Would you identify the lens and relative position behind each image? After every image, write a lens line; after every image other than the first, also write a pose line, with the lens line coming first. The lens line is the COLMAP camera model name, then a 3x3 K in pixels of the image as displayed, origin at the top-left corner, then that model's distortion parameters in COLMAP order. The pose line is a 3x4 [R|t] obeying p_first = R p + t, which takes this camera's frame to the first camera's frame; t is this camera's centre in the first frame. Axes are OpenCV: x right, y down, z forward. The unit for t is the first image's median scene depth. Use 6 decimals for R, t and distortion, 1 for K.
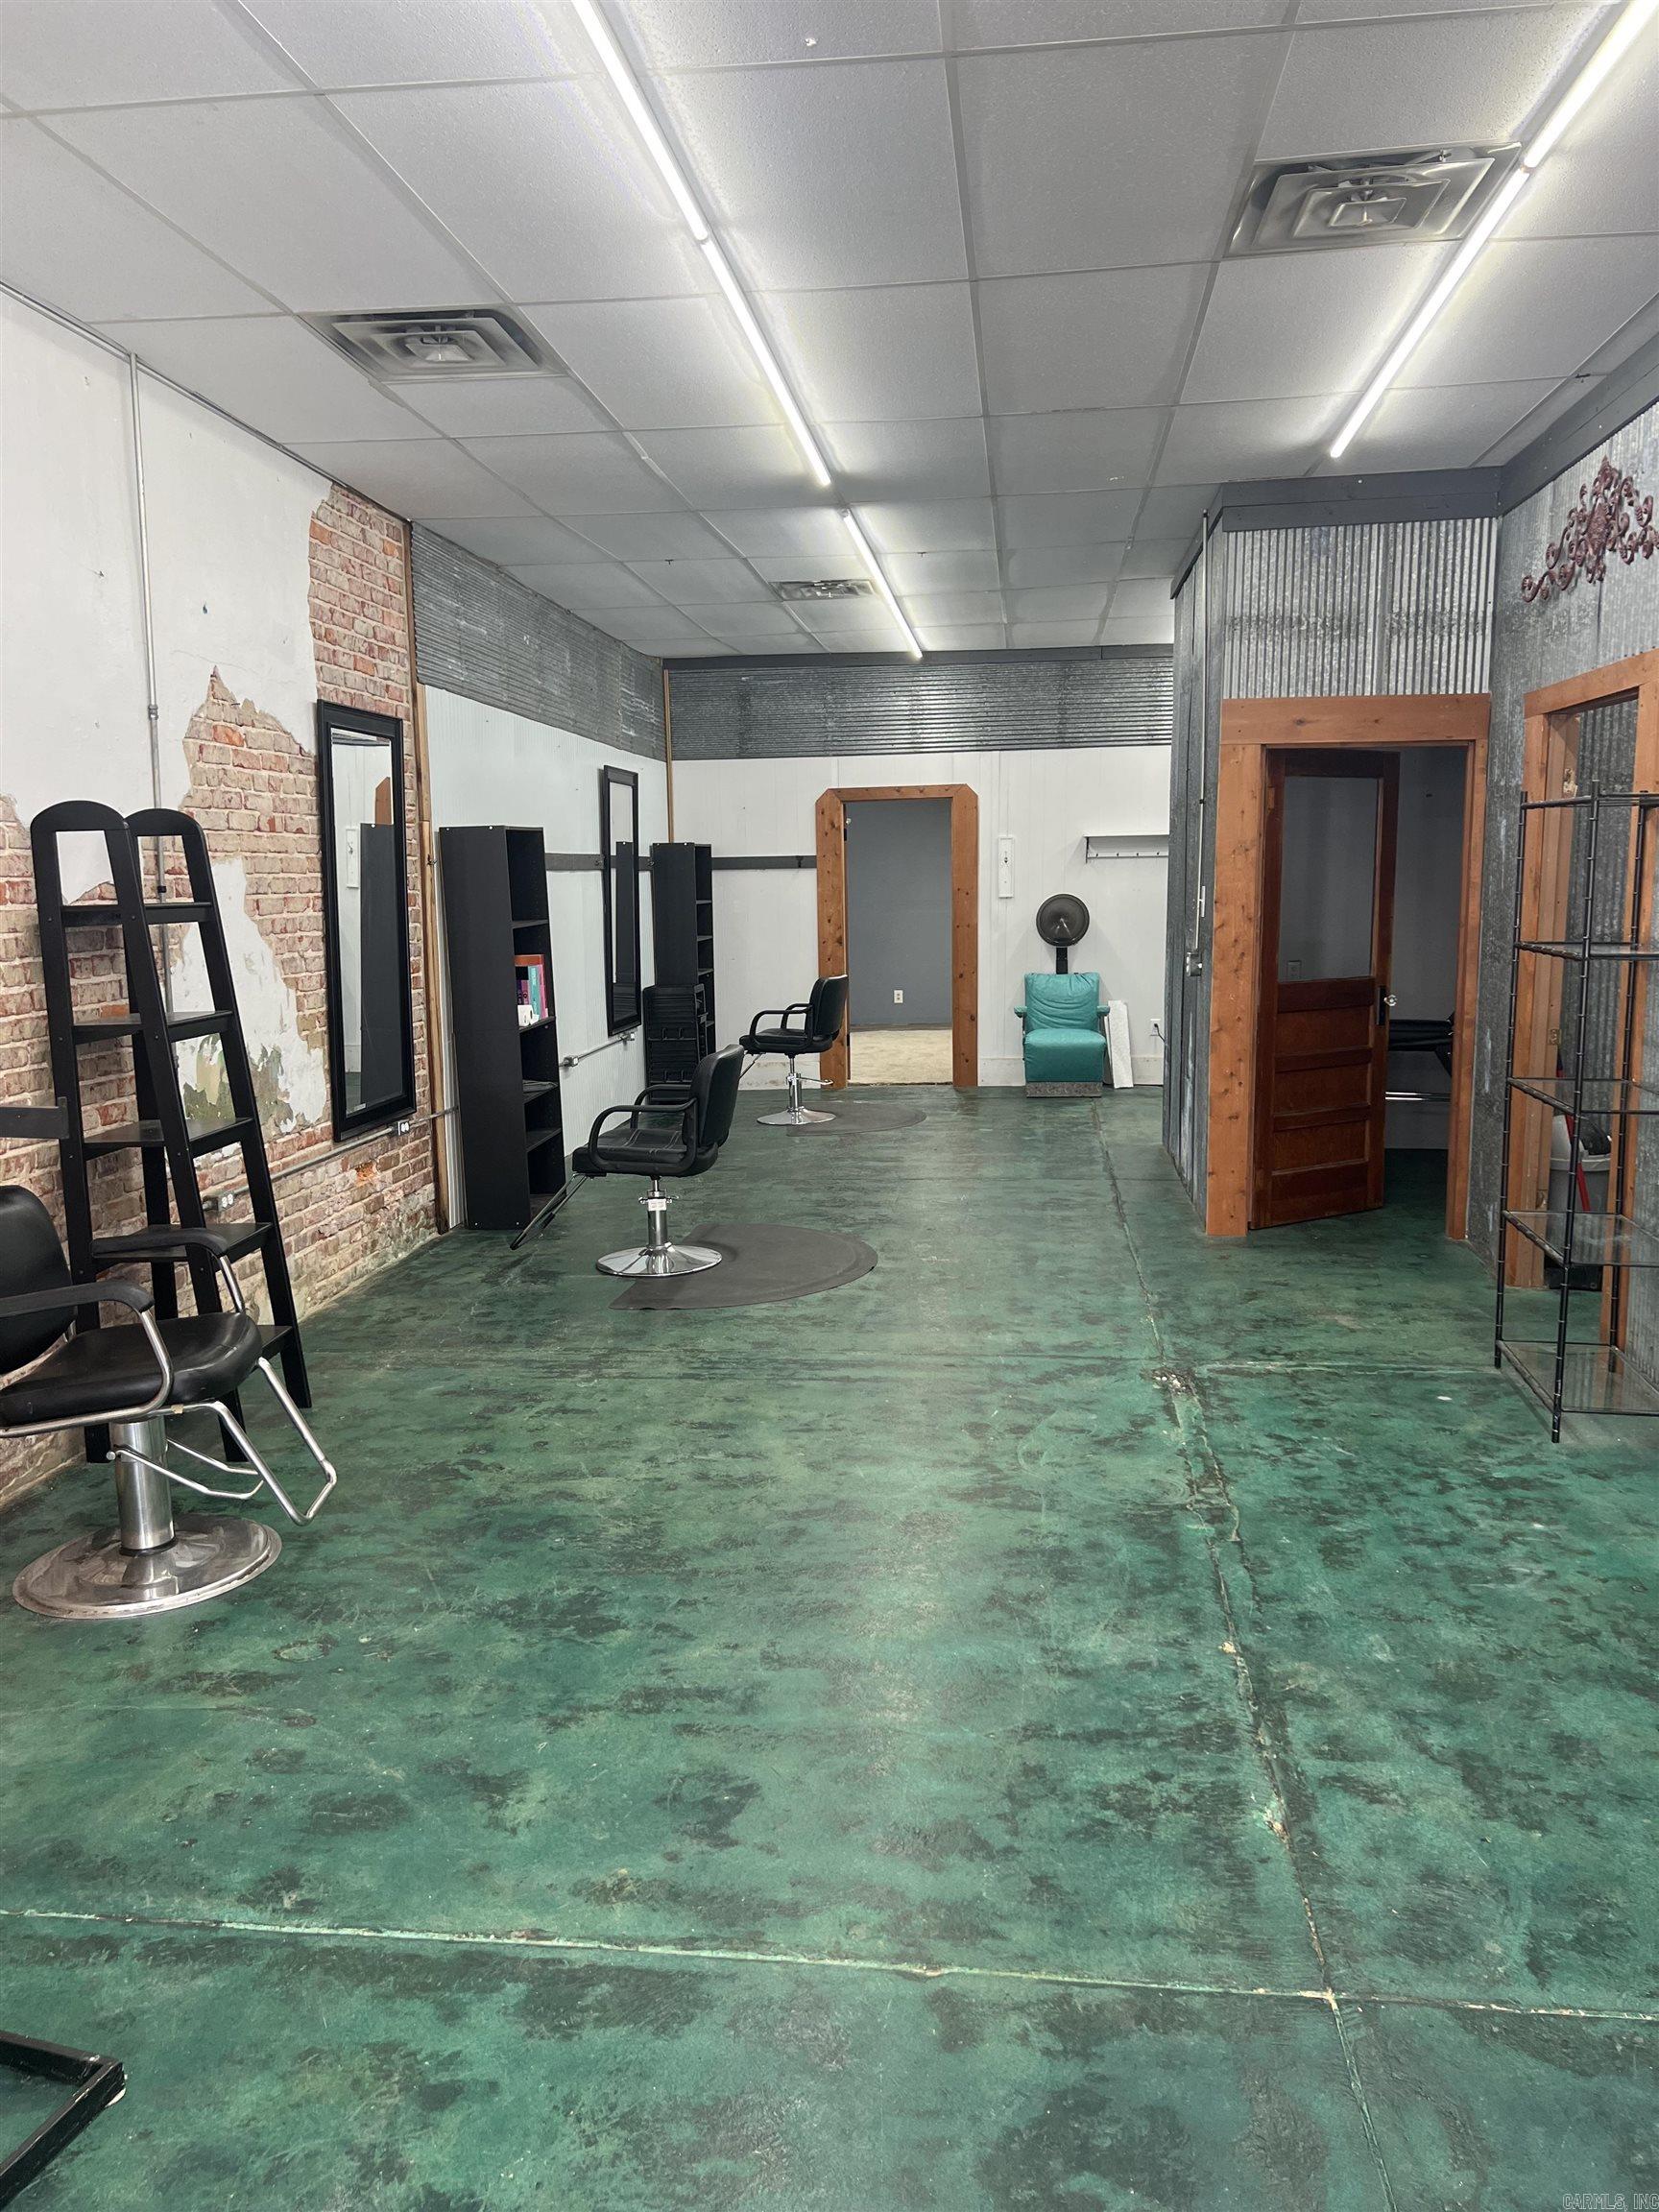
lens RADIAL K [[1650.4, 0, 823.9], [0, 1650.4, 1117.8], [0, 0, 1]] dist [0.052229, -0.058550]
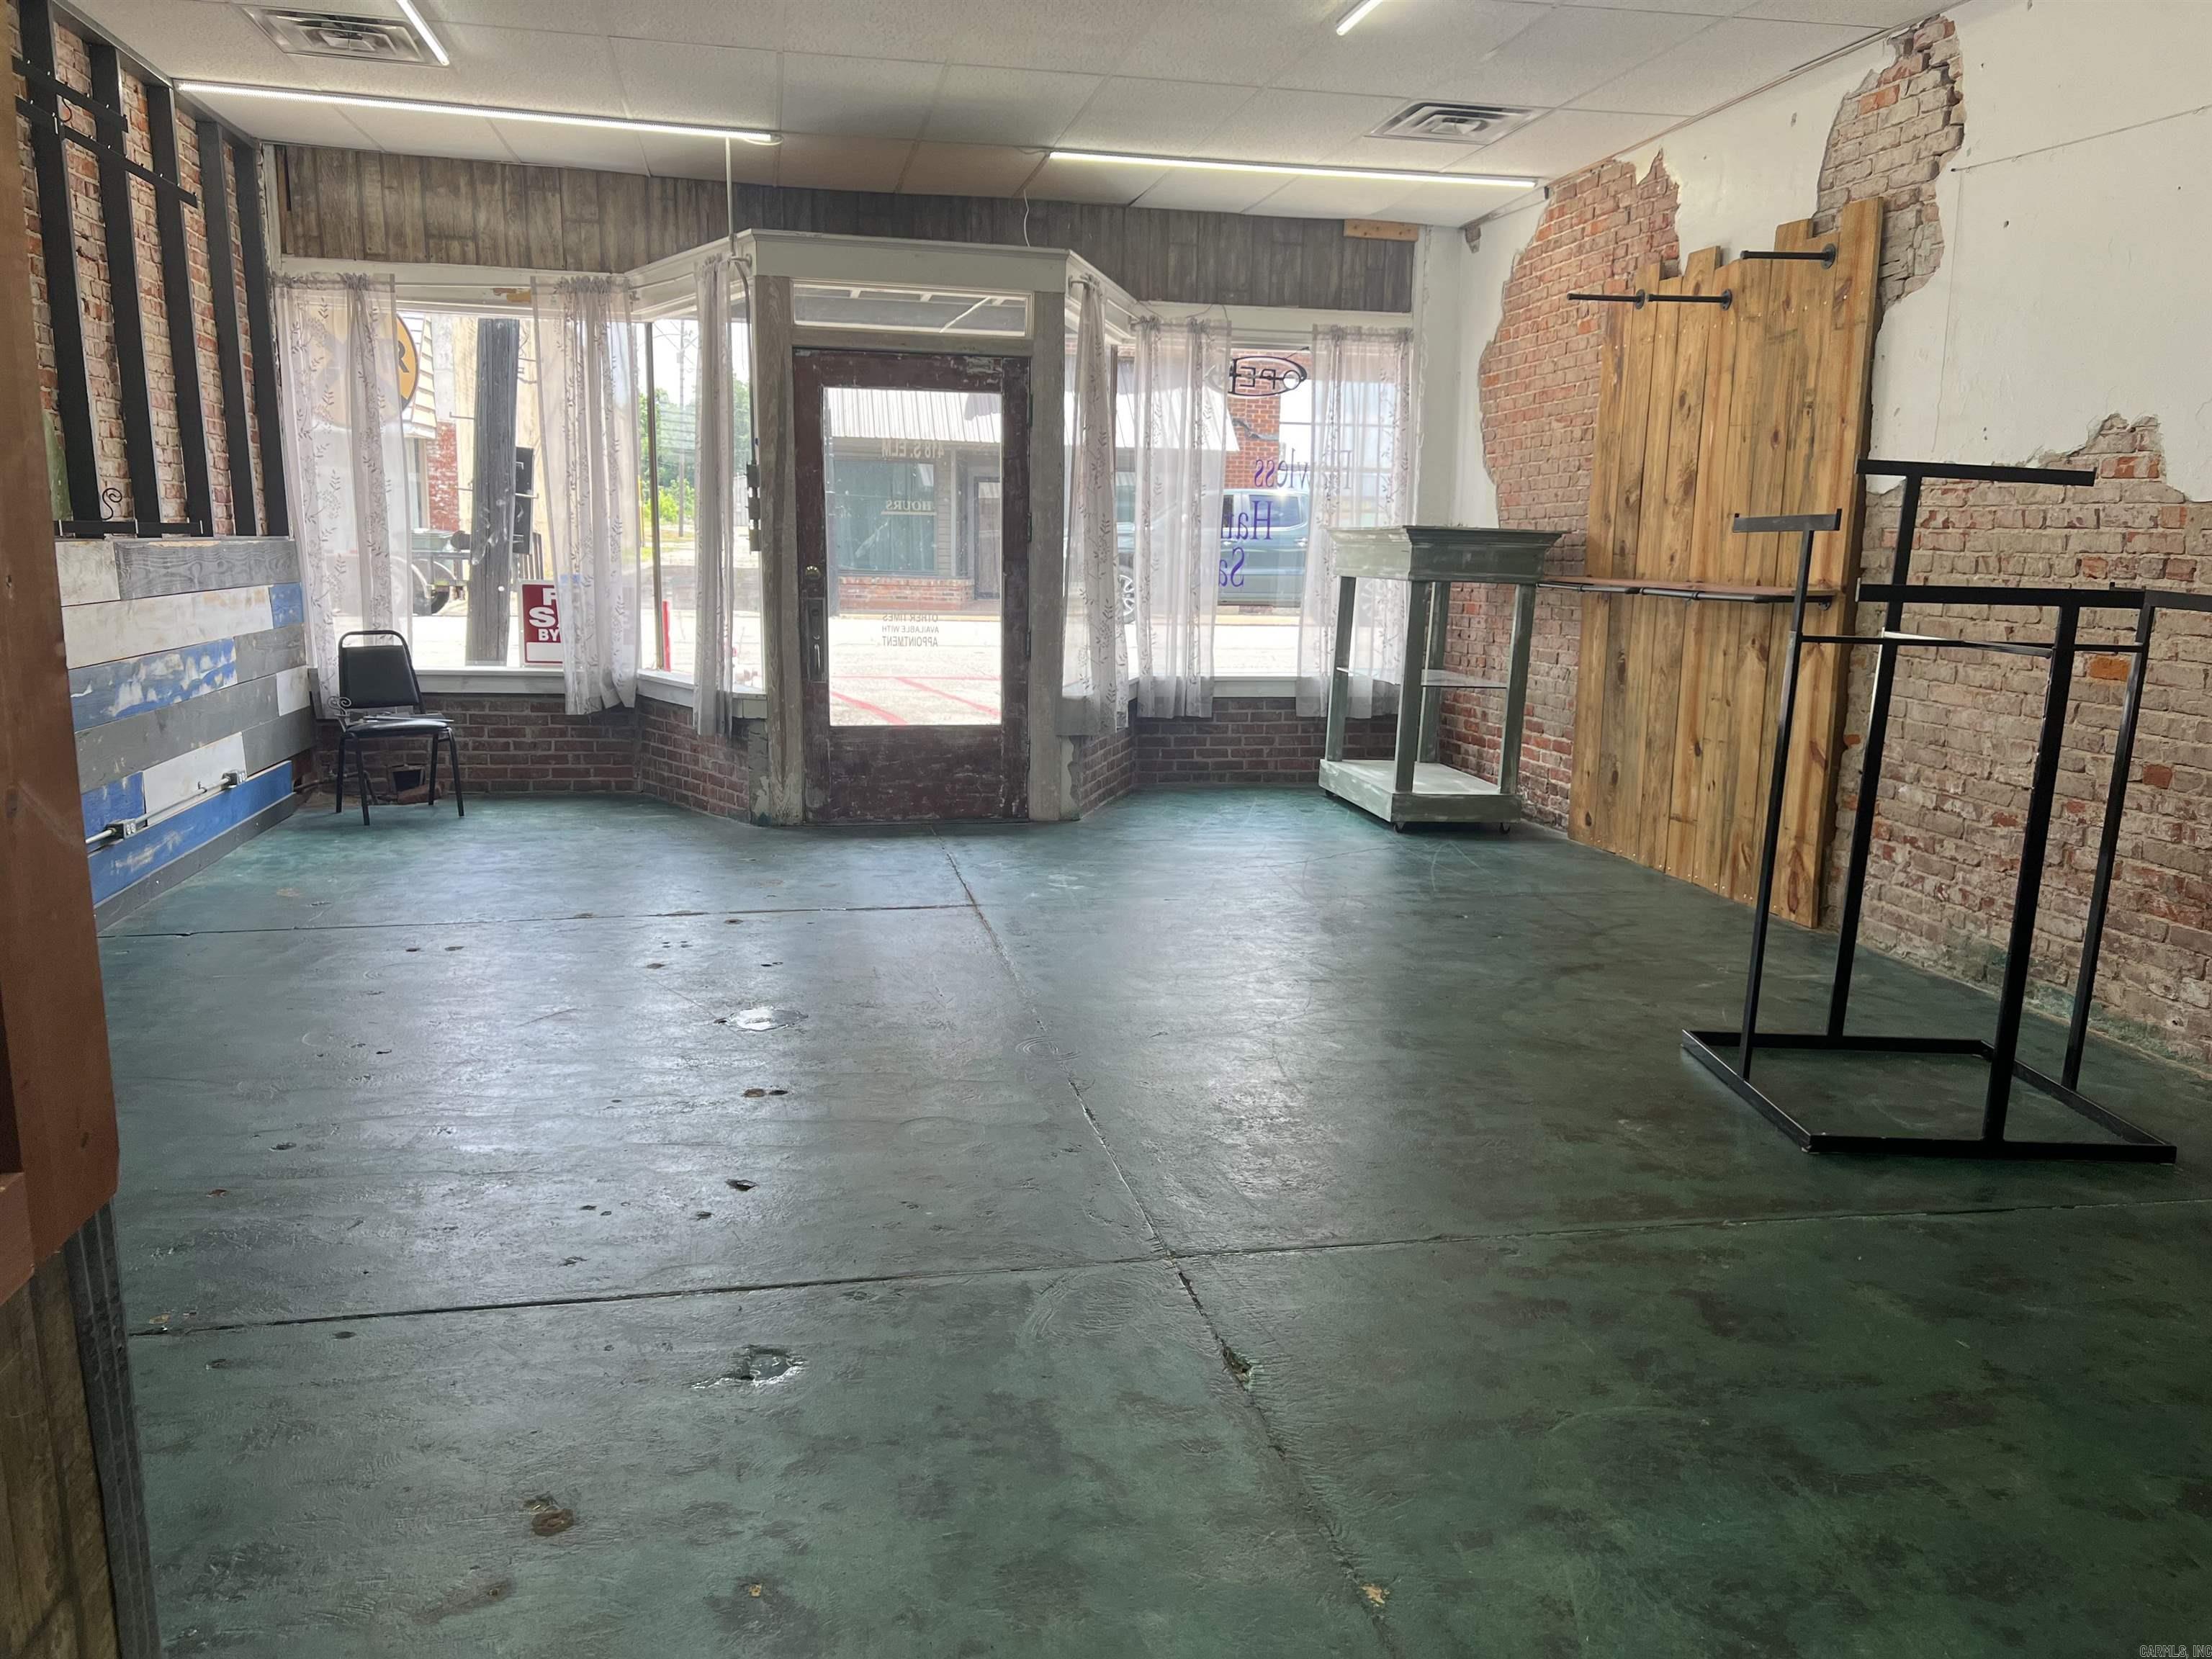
lens RADIAL K [[1650.4, 0, 1104.5], [0, 1650.4, 851.9], [0, 0, 1]] dist [0.052229, -0.058550]
pose [[-0.948255, 0.055897, -0.312551, 0.348082], [-0.052076, 0.943671, 0.326762, -0.107607], [0.313210, 0.326131, -0.891930, 0.951275]]
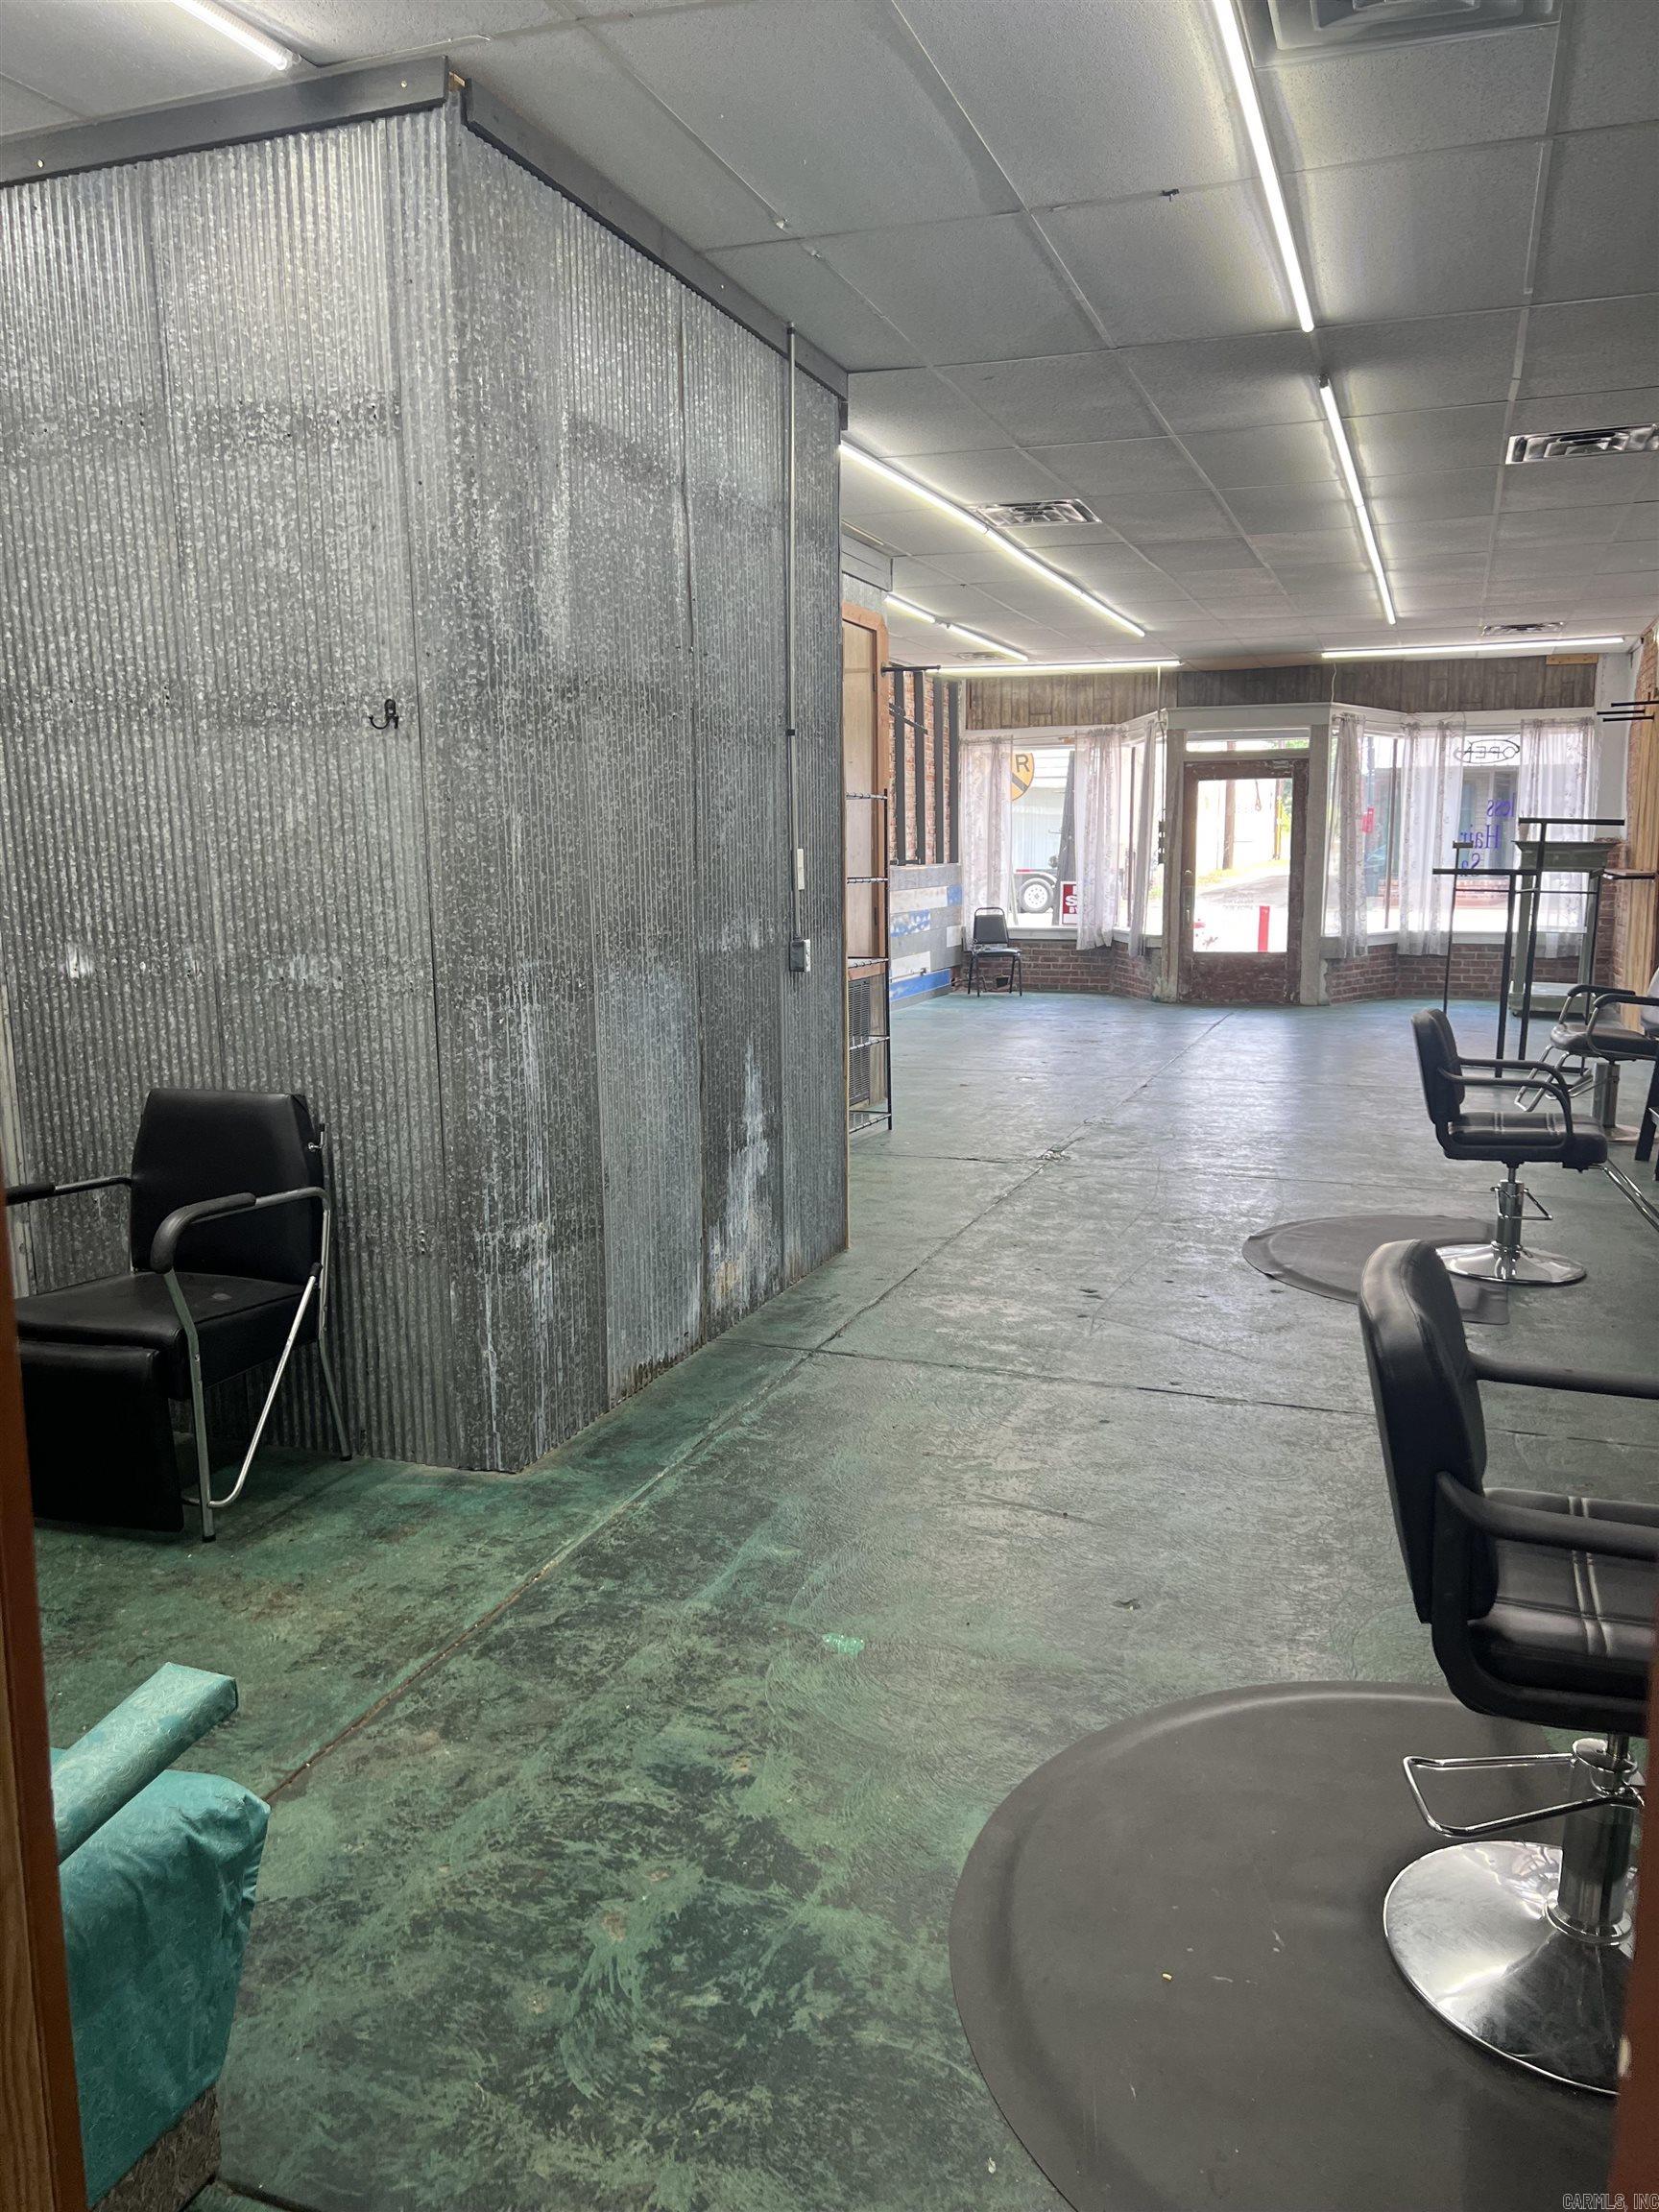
lens RADIAL K [[1650.4, 0, 837.1], [0, 1650.4, 1105.4], [0, 0, 1]] dist [0.052229, -0.058550]
pose [[-0.974093, -0.012301, 0.225813, 0.059051], [0.055690, 0.954722, 0.292241, -0.344644], [-0.219184, 0.297245, -0.929303, 2.445067]]
